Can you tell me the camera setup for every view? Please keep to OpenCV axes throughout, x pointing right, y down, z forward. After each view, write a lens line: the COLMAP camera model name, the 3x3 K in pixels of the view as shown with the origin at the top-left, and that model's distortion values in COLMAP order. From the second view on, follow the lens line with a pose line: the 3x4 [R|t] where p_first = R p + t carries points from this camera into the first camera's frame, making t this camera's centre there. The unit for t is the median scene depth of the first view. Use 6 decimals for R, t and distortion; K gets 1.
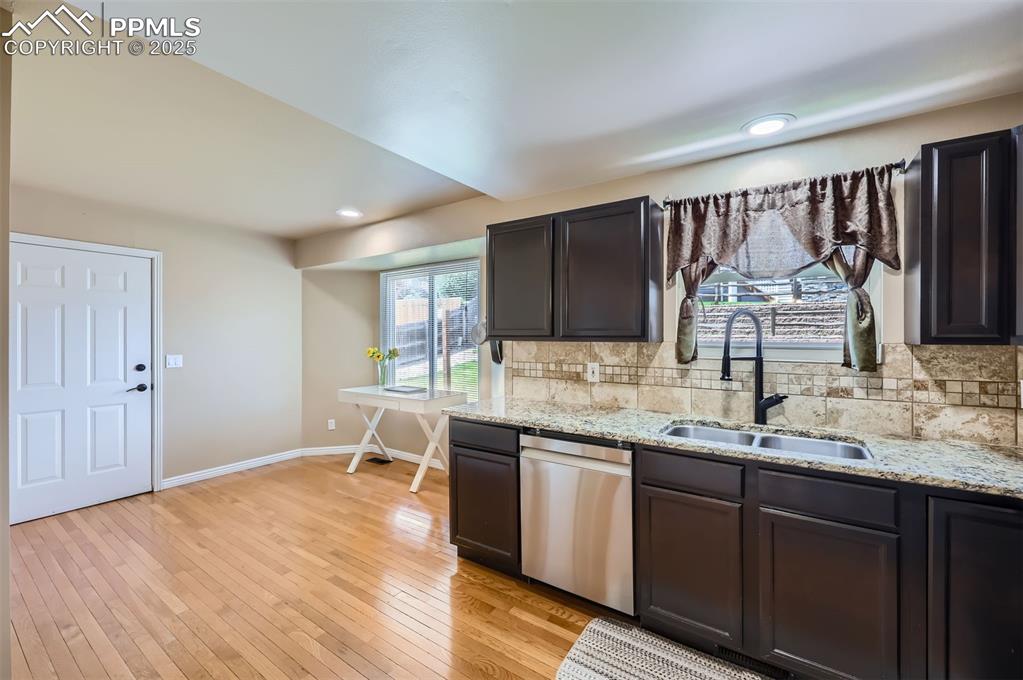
lens RADIAL K [[418.9, 0, 515.8], [0, 418.9, 334.7], [0, 0, 1]] dist [-0.000991, 0.000009]
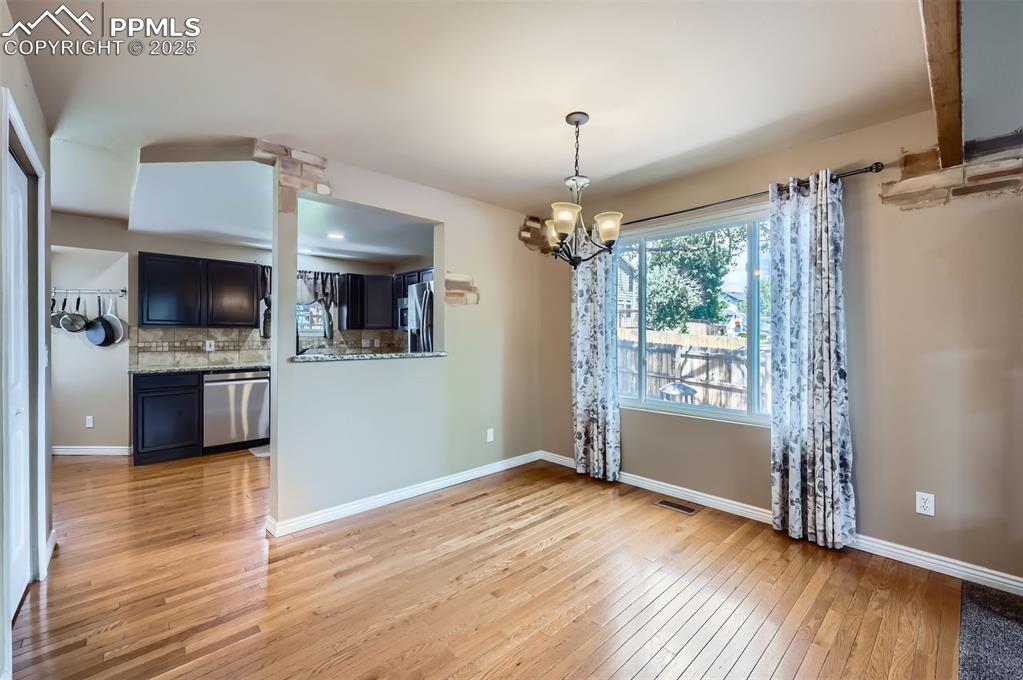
lens RADIAL K [[418.9, 0, 515.8], [0, 418.9, 334.7], [0, 0, 1]] dist [-0.000991, 0.000009]
pose [[0.219716, 0.002450, 0.975561, -1.573435], [0.000484, 0.999996, -0.002620, 0.057320], [-0.975564, 0.001048, 0.219714, -0.844372]]
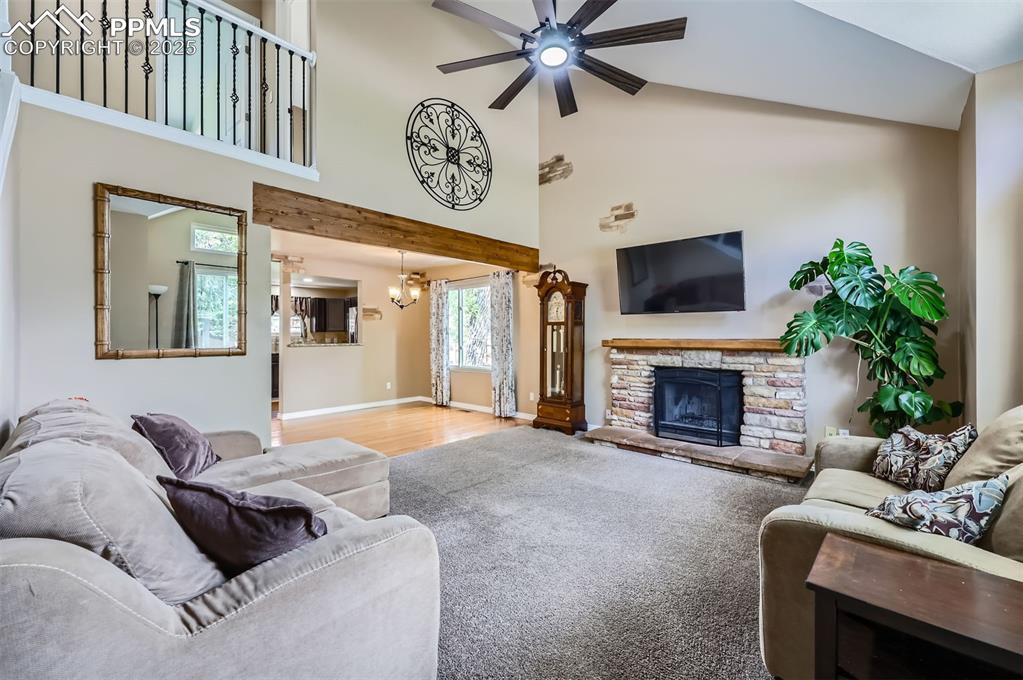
lens RADIAL K [[412.9, 0, 517.1], [0, 412.9, 341.2], [0, 0, 1]] dist [0.000851, 0.000206]
pose [[0.162517, -0.008881, 0.986666, -3.088380], [0.000127, 0.999960, 0.008980, 0.075098], [-0.986706, -0.001334, 0.162511, -1.962025]]
